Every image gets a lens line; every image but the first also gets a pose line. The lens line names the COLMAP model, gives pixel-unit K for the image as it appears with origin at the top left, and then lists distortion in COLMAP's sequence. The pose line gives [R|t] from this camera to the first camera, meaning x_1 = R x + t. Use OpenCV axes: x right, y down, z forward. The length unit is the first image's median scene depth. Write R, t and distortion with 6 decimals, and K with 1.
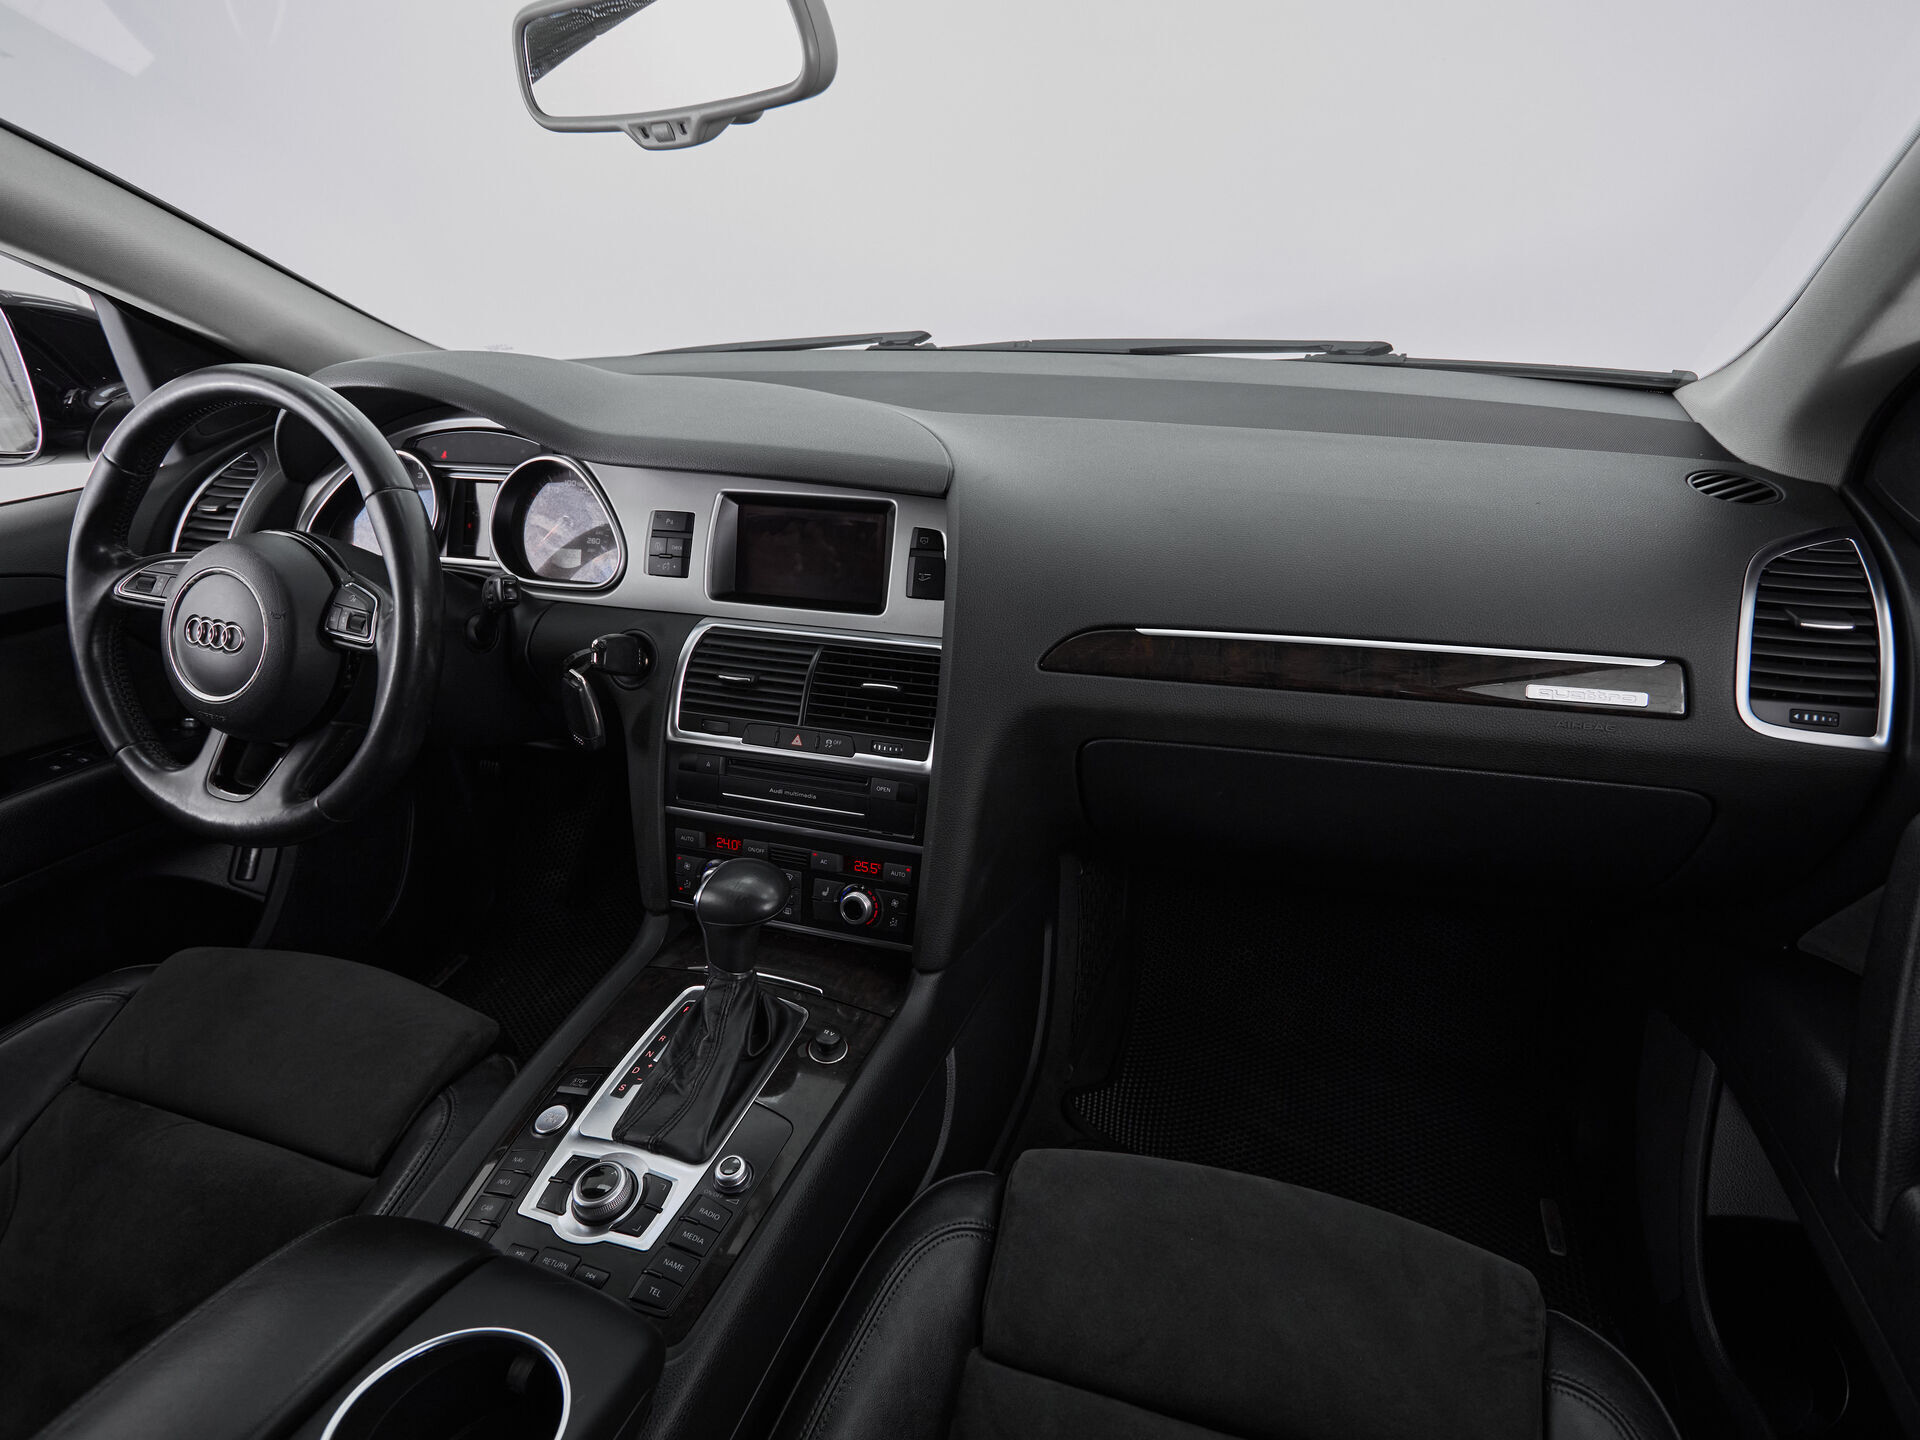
lens RADIAL K [[983.1, 0, 1020.9], [0, 983.1, 726.1], [0, 0, 1]] dist [-0.001628, -0.000290]
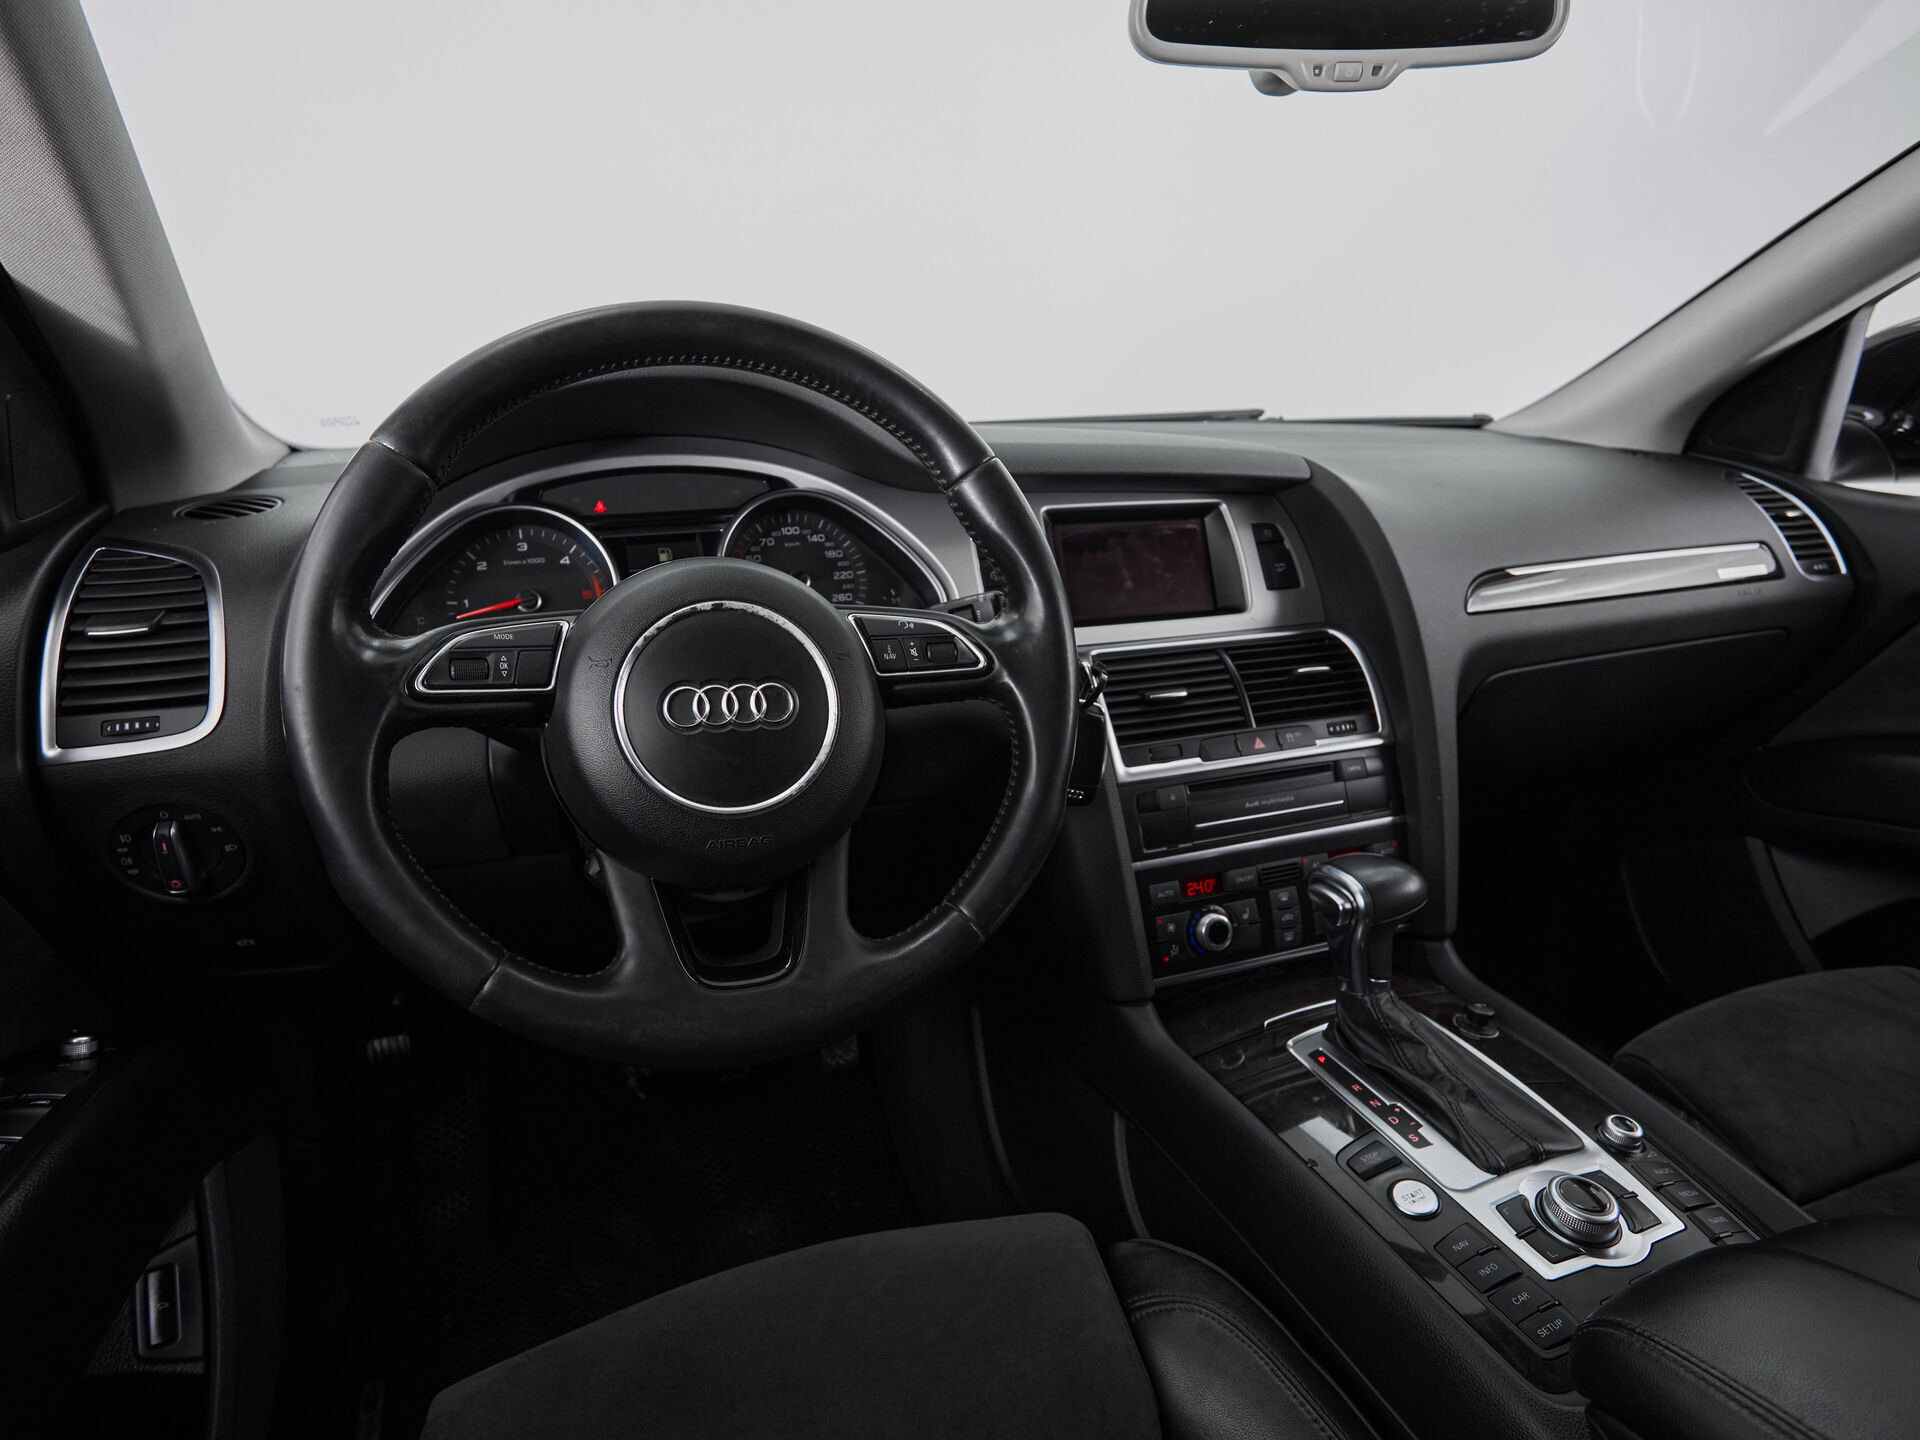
lens RADIAL K [[1011.9, 0, 960.7], [0, 1011.9, 730.7], [0, 0, 1]] dist [-0.004697, -0.000628]
pose [[0.800151, -0.168069, 0.575770, -0.998145], [0.272494, 0.957017, -0.099330, 0.021349], [-0.534327, 0.236373, 0.811556, 0.386015]]
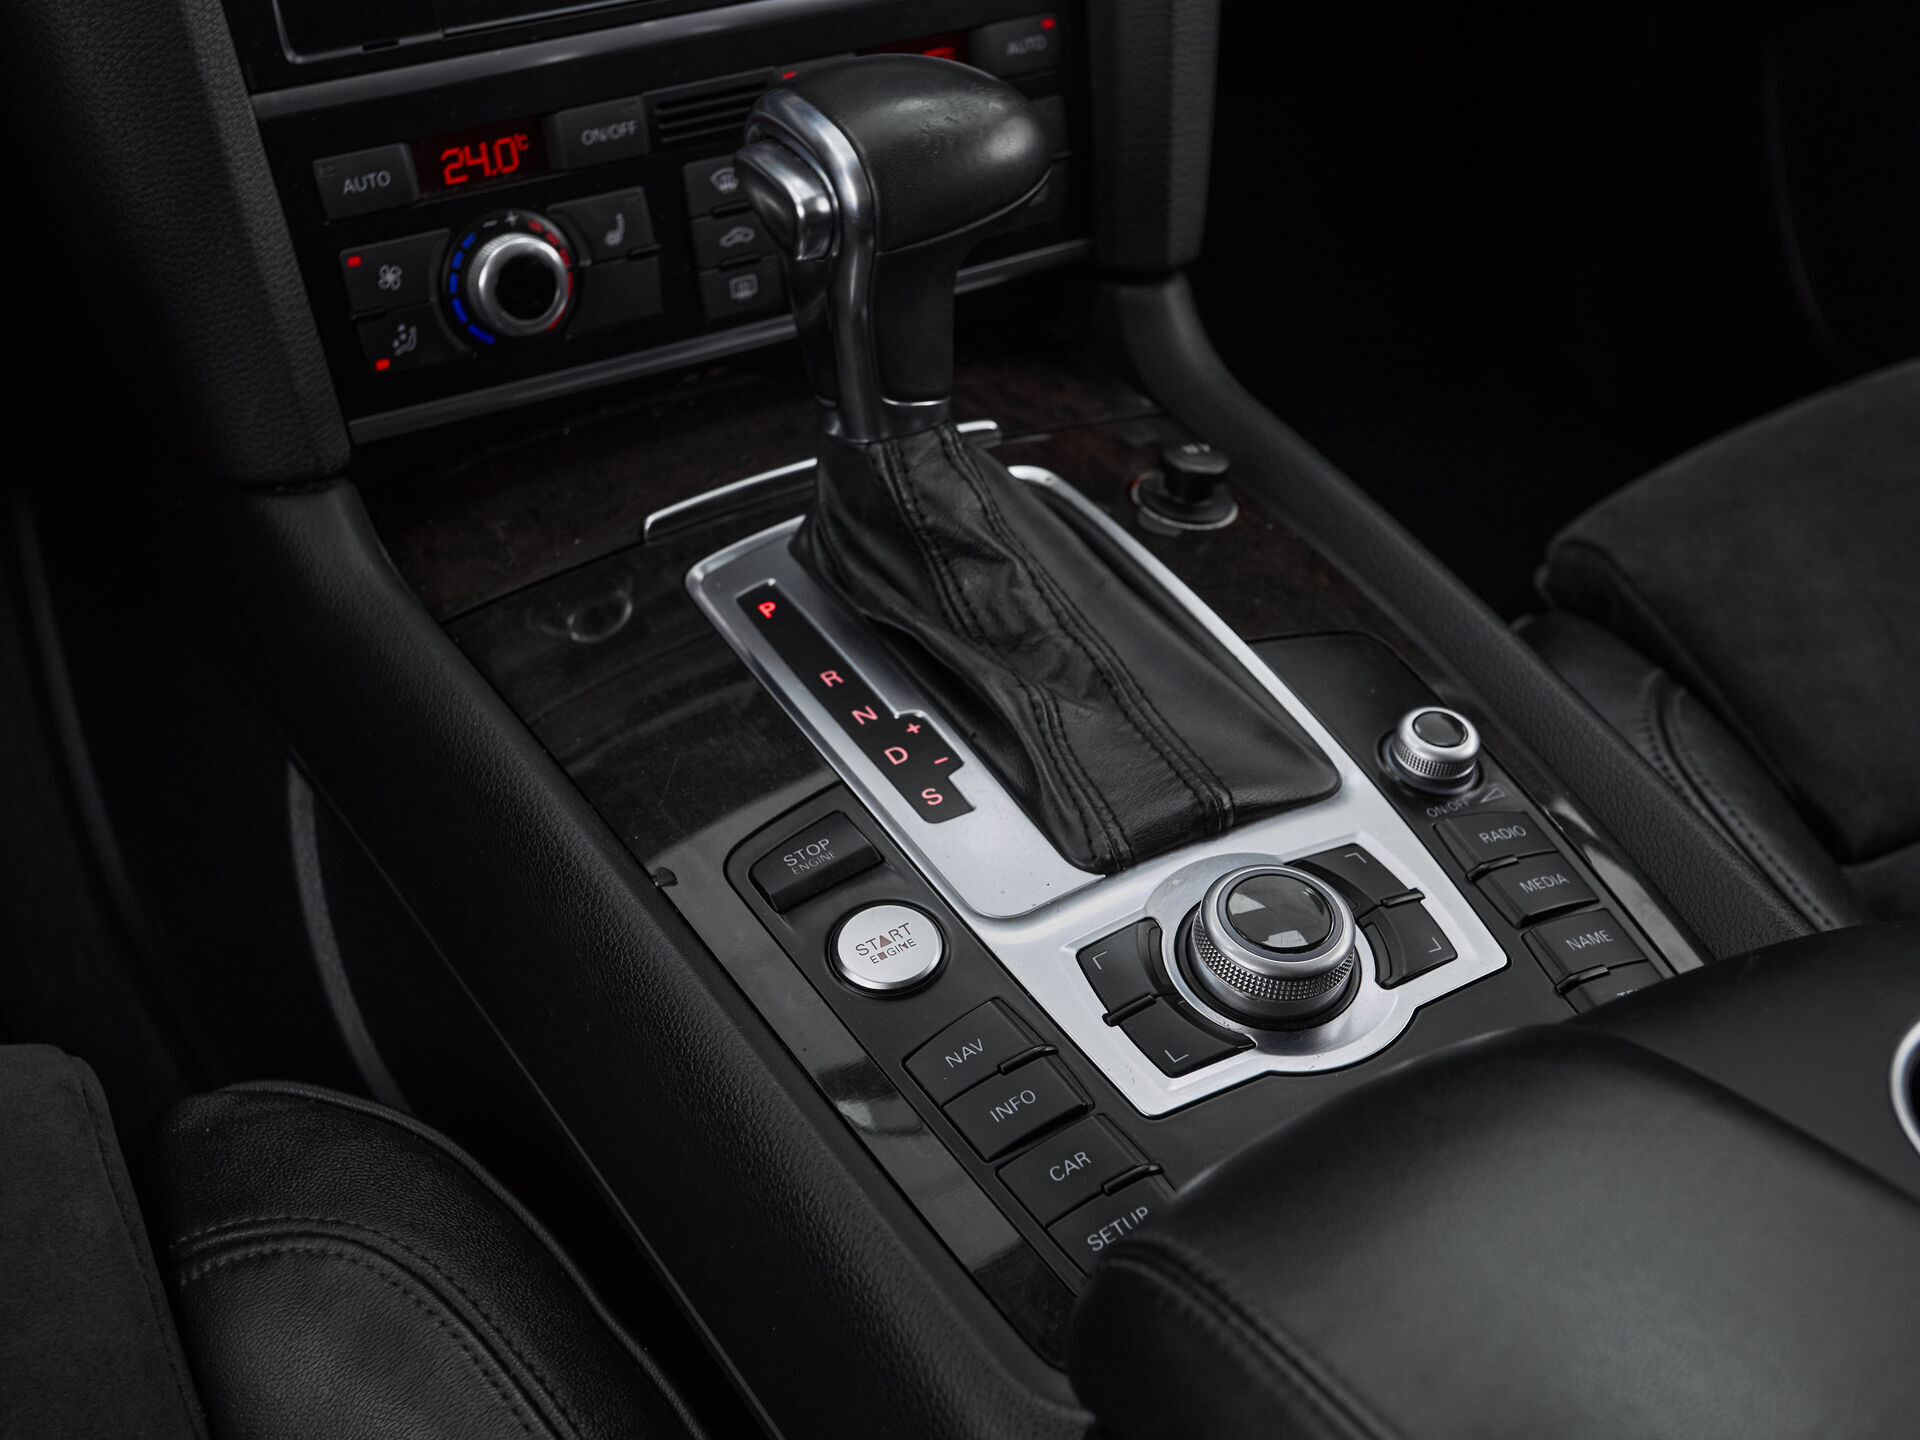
lens RADIAL K [[2468.0, 0, 906.7], [0, 2468.0, 718.3], [0, 0, 1]] dist [0.019278, 0.011293]
pose [[0.678057, -0.421357, 0.602244, -0.780865], [0.284029, 0.905927, 0.314043, 0.077452], [-0.677913, -0.041884, 0.733948, 0.363138]]
